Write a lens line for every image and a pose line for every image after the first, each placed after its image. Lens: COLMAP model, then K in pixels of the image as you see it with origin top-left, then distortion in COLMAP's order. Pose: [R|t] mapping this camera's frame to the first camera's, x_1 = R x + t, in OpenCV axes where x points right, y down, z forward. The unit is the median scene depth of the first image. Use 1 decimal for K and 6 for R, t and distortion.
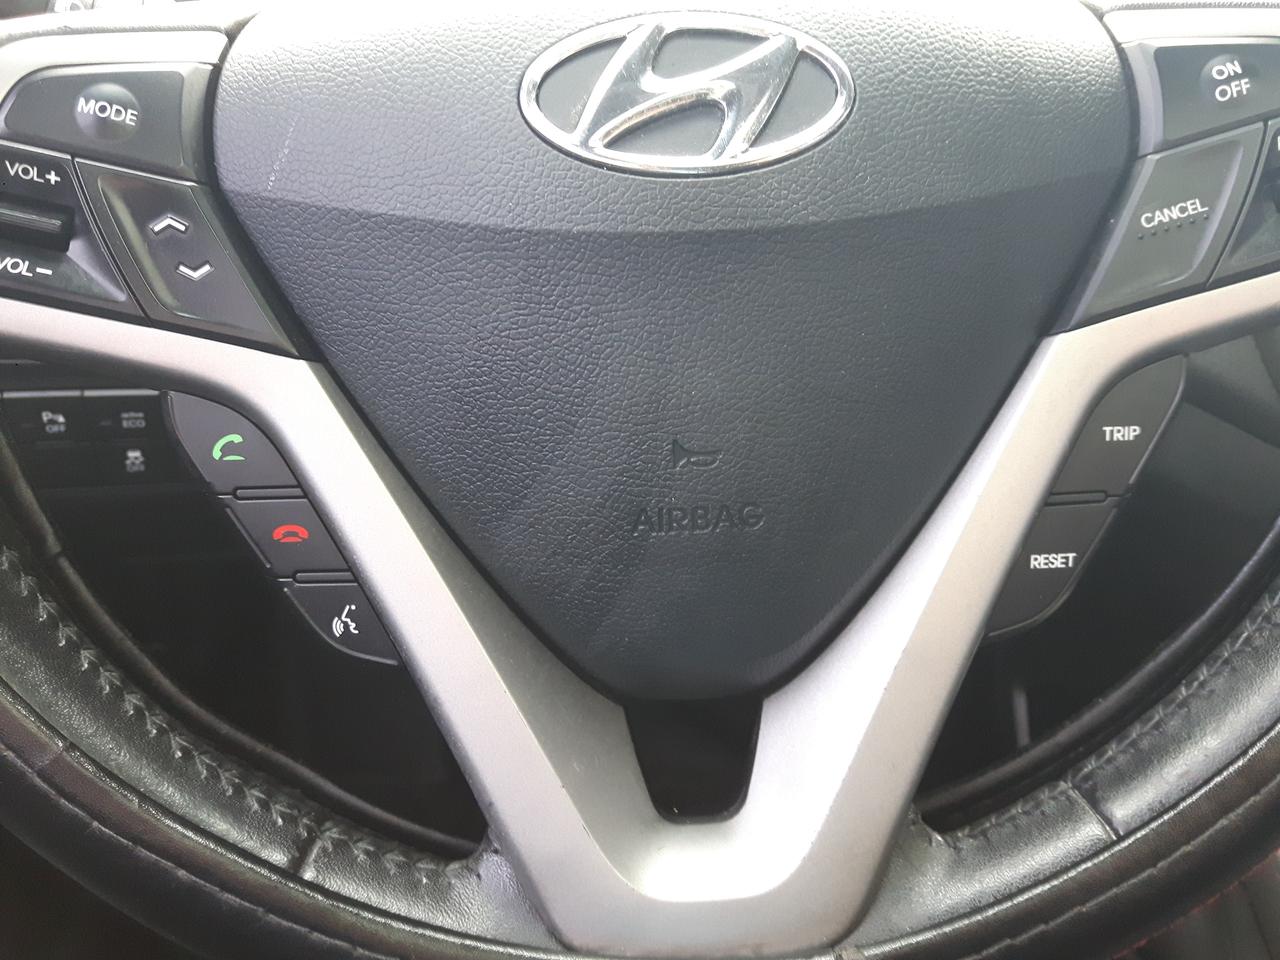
lens RADIAL K [[1143.7, 0, 640.0], [0, 1143.7, 480.0], [0, 0, 1]] dist [0.070286, -0.108388]
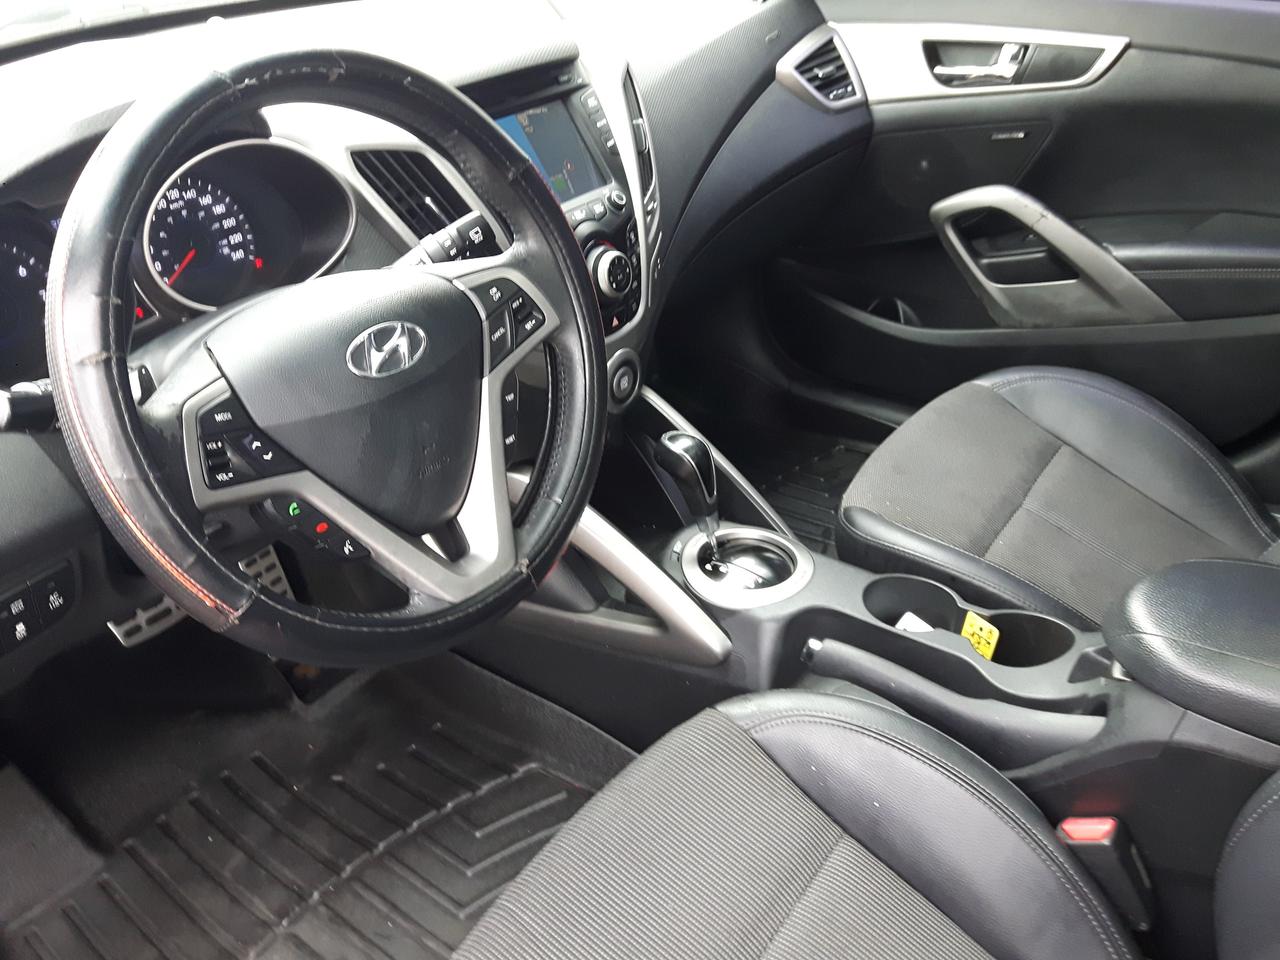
lens RADIAL K [[1143.7, 0, 640.0], [0, 1143.7, 480.0], [0, 0, 1]] dist [0.070286, -0.108388]
pose [[0.638854, -0.401852, 0.656033, -1.638801], [0.423820, 0.895505, 0.135819, -0.114686], [-0.642061, 0.191272, 0.742411, -1.692675]]
